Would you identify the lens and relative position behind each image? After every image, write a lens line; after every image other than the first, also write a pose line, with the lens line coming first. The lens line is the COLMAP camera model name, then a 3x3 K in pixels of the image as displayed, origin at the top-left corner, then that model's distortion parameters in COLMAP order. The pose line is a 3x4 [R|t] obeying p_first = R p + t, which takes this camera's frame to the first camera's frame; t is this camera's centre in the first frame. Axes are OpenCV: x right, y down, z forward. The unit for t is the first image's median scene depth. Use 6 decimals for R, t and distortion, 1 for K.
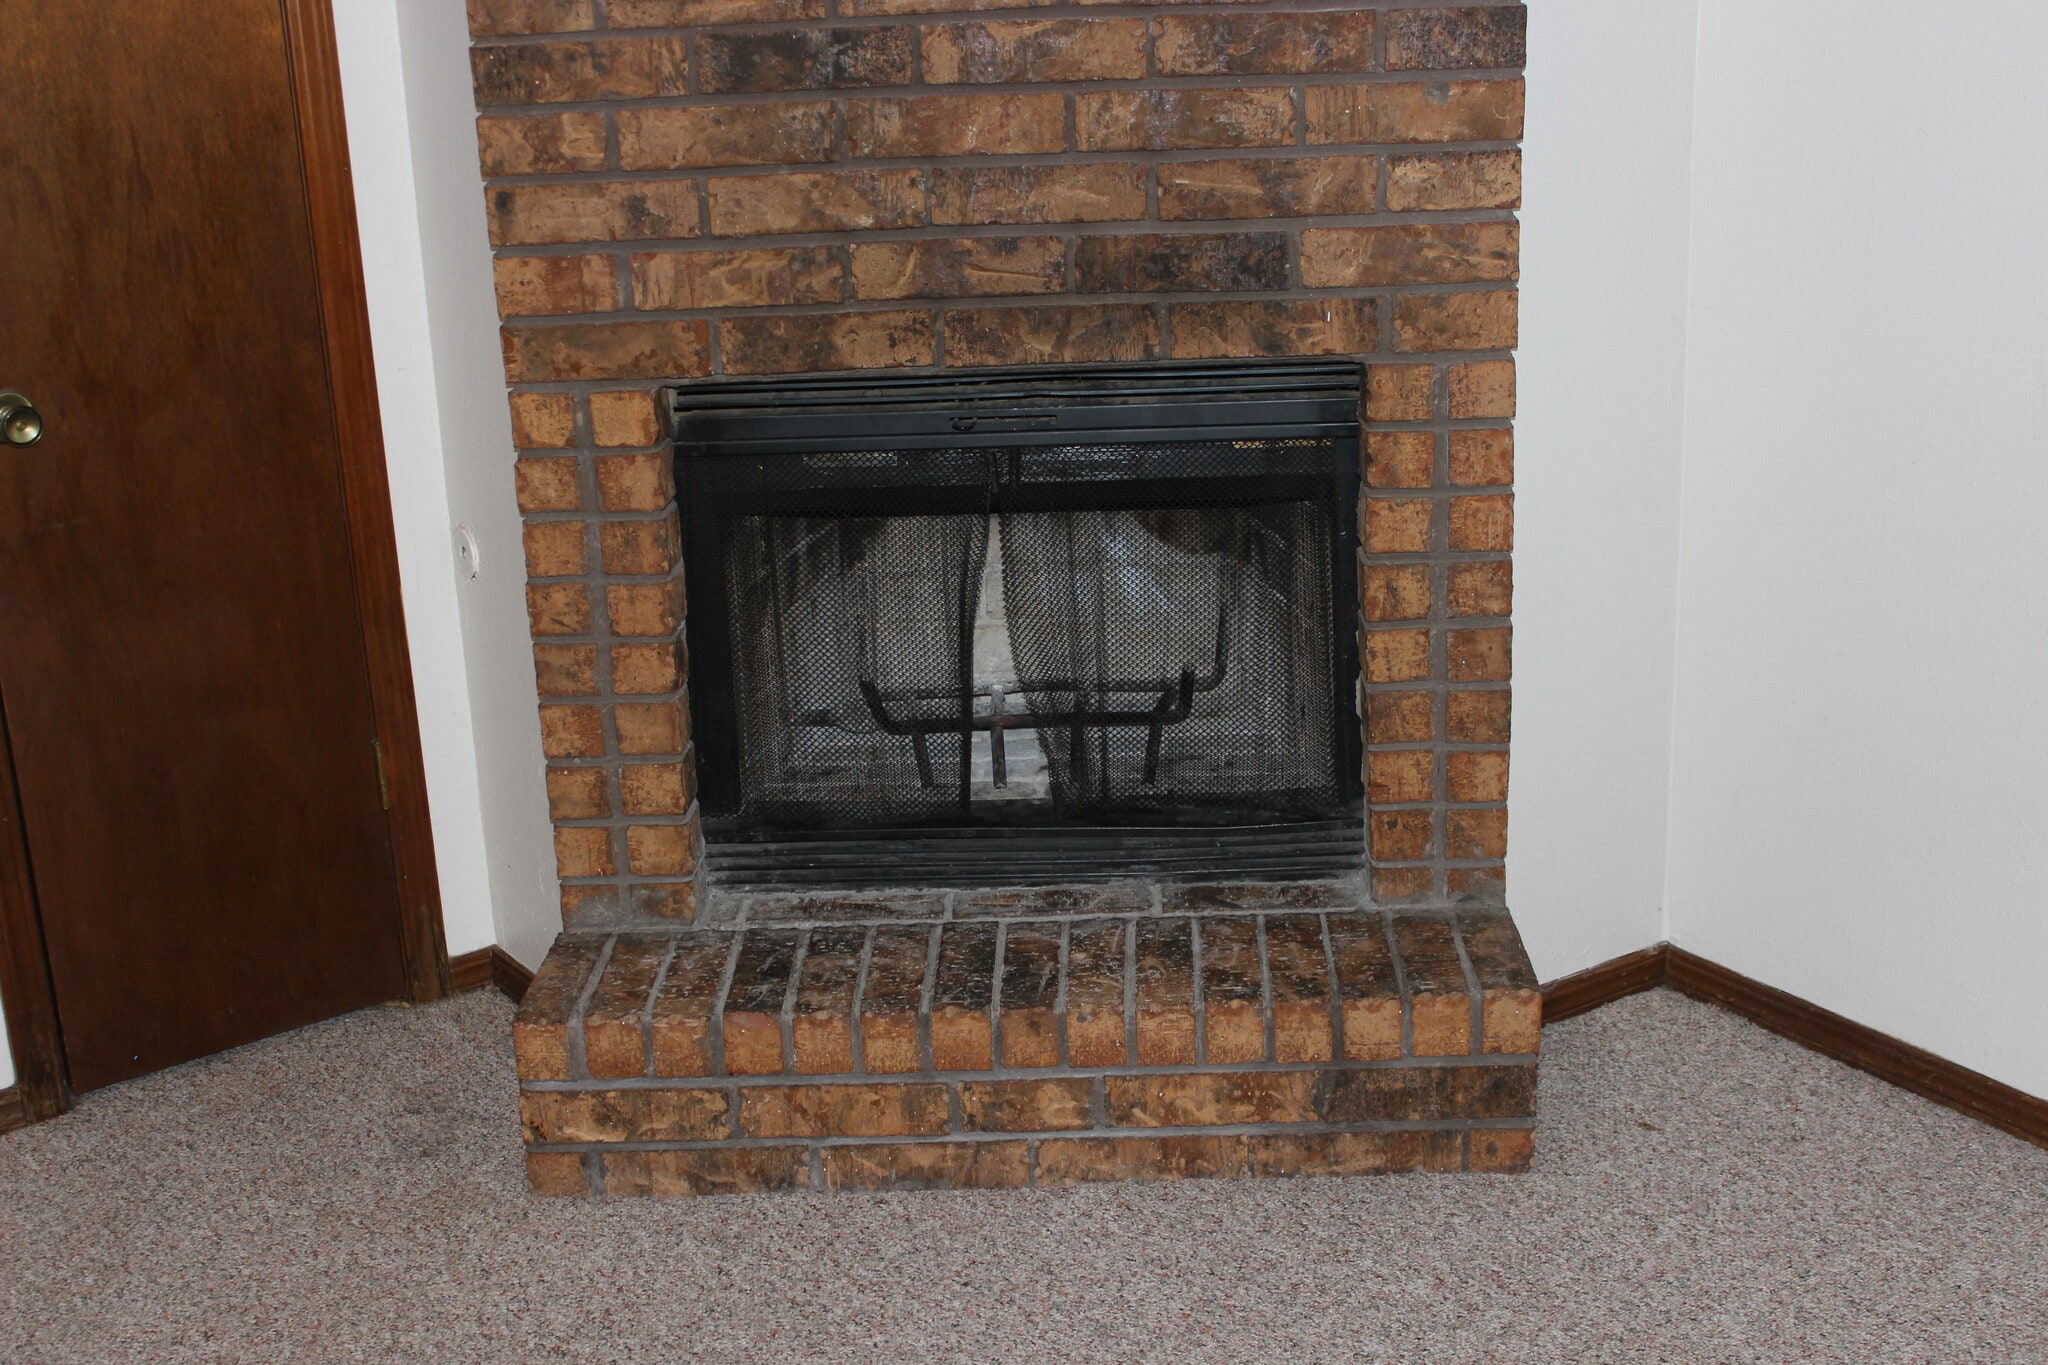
lens RADIAL K [[2527.5, 0, 1024.0], [0, 2527.5, 682.5], [0, 0, 1]] dist [-0.083762, 0.002087]
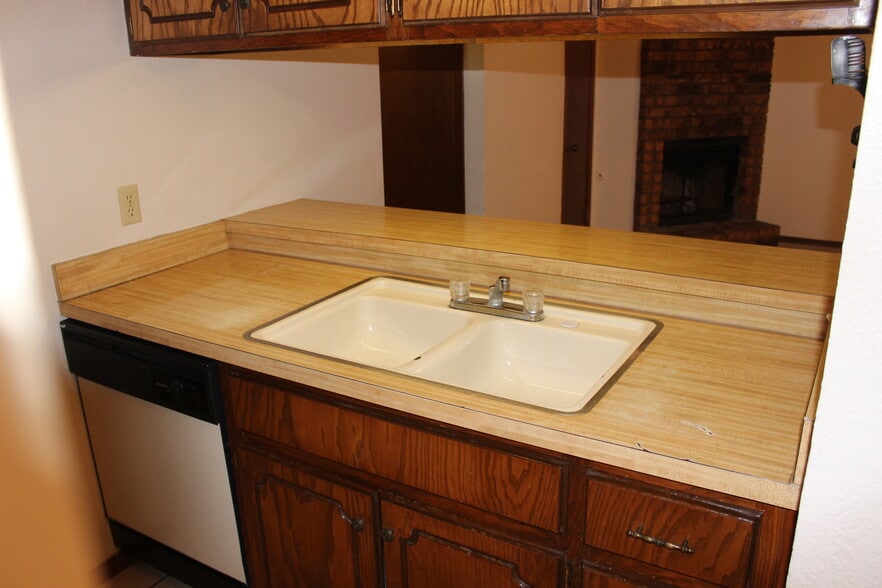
lens RADIAL K [[730.7, 0, 441.0], [0, 730.7, 294.0], [0, 0, 1]] dist [-0.167627, 0.154249]
pose [[0.916858, -0.102318, 0.385879, -1.407174], [0.111094, 0.993810, -0.000449, 0.204217], [-0.383445, 0.043281, 0.922549, -0.423541]]
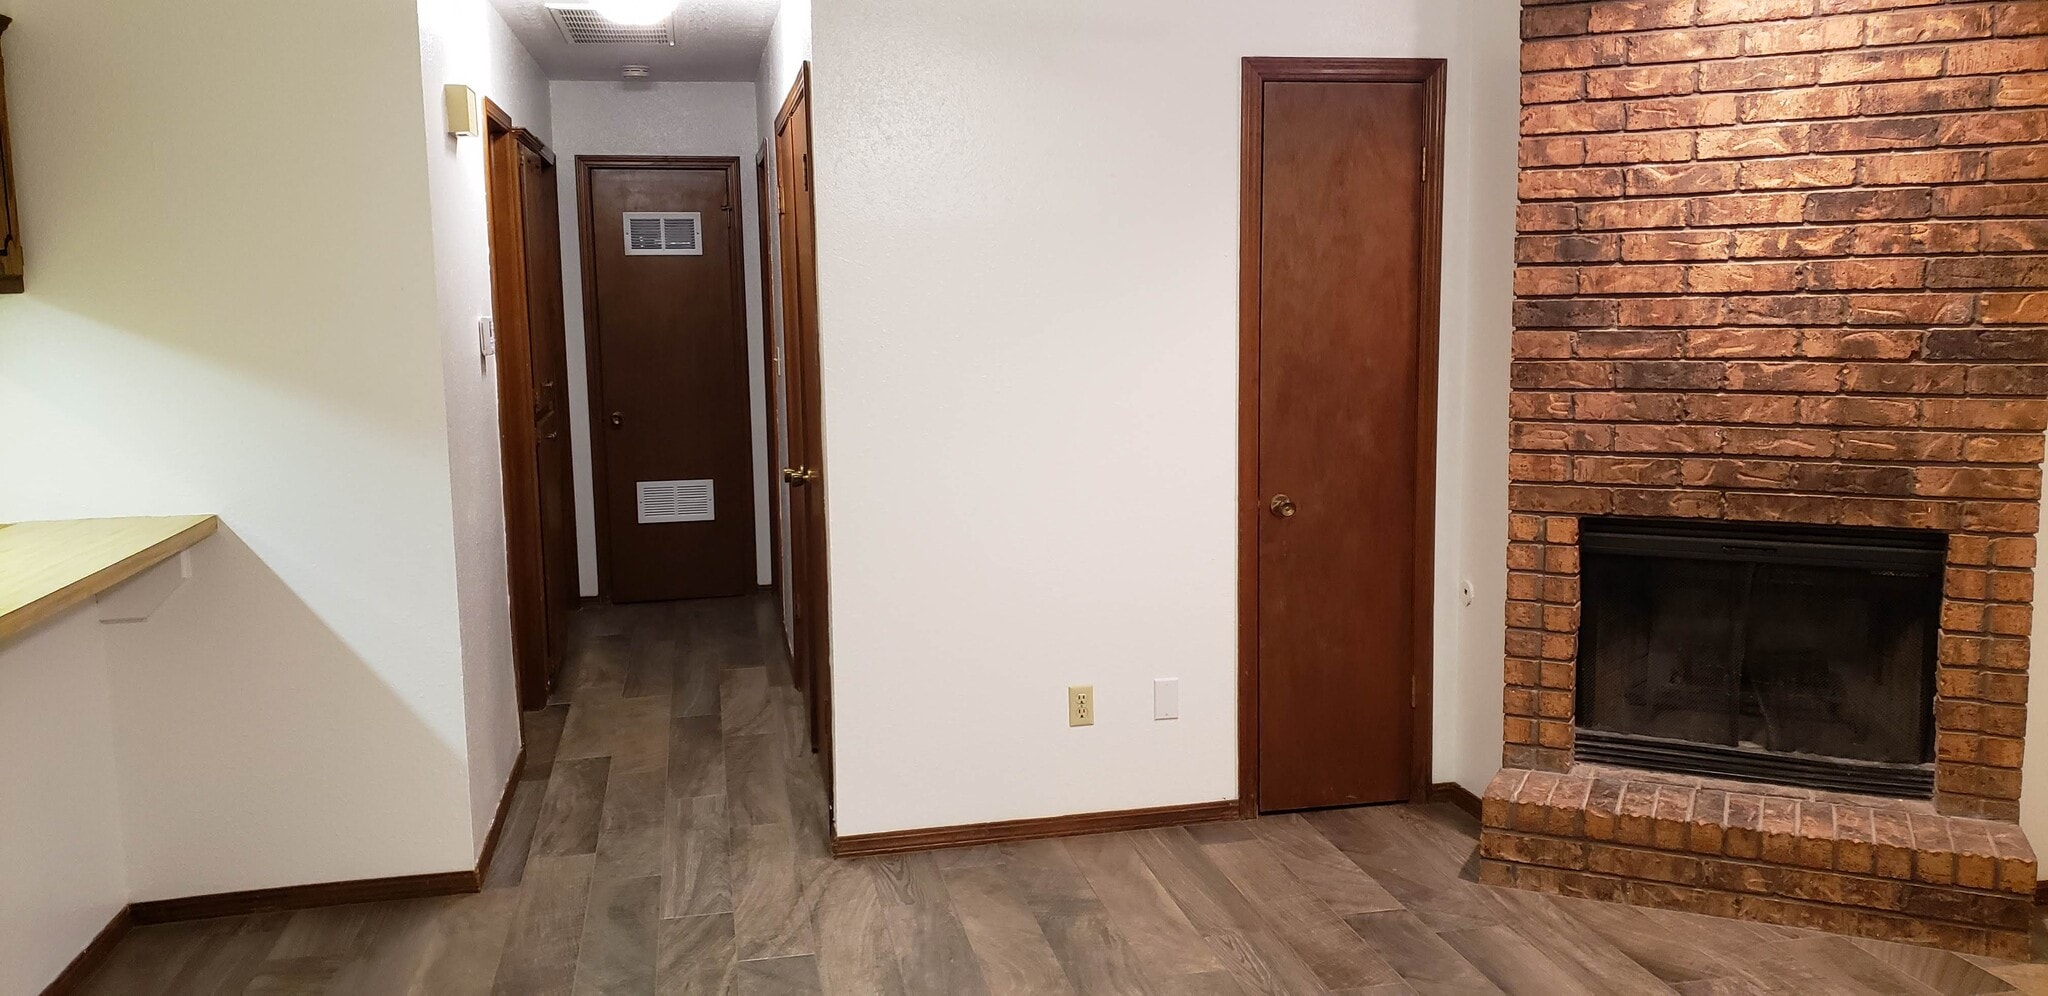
lens RADIAL K [[1610.0, 0, 1027.3], [0, 1610.0, 489.3], [0, 0, 1]] dist [0.013420, 0.011997]
pose [[0.919314, 0.078119, -0.385693, -0.048265], [-0.144840, 0.978467, -0.147051, 0.138803], [0.365900, 0.191050, 0.910833, -0.475598]]
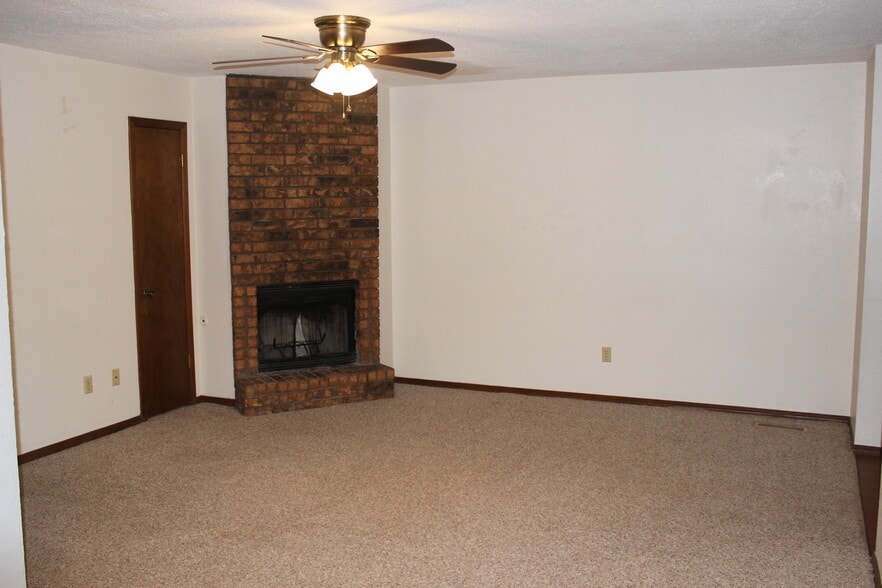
lens RADIAL K [[825.7, 0, 441.0], [0, 825.7, 294.0], [0, 0, 1]] dist [-0.144288, 0.156580]
pose [[0.857086, -0.023439, 0.514639, -0.826212], [0.134510, 0.974494, -0.179632, 0.342244], [-0.497303, 0.223184, 0.838379, -0.976853]]
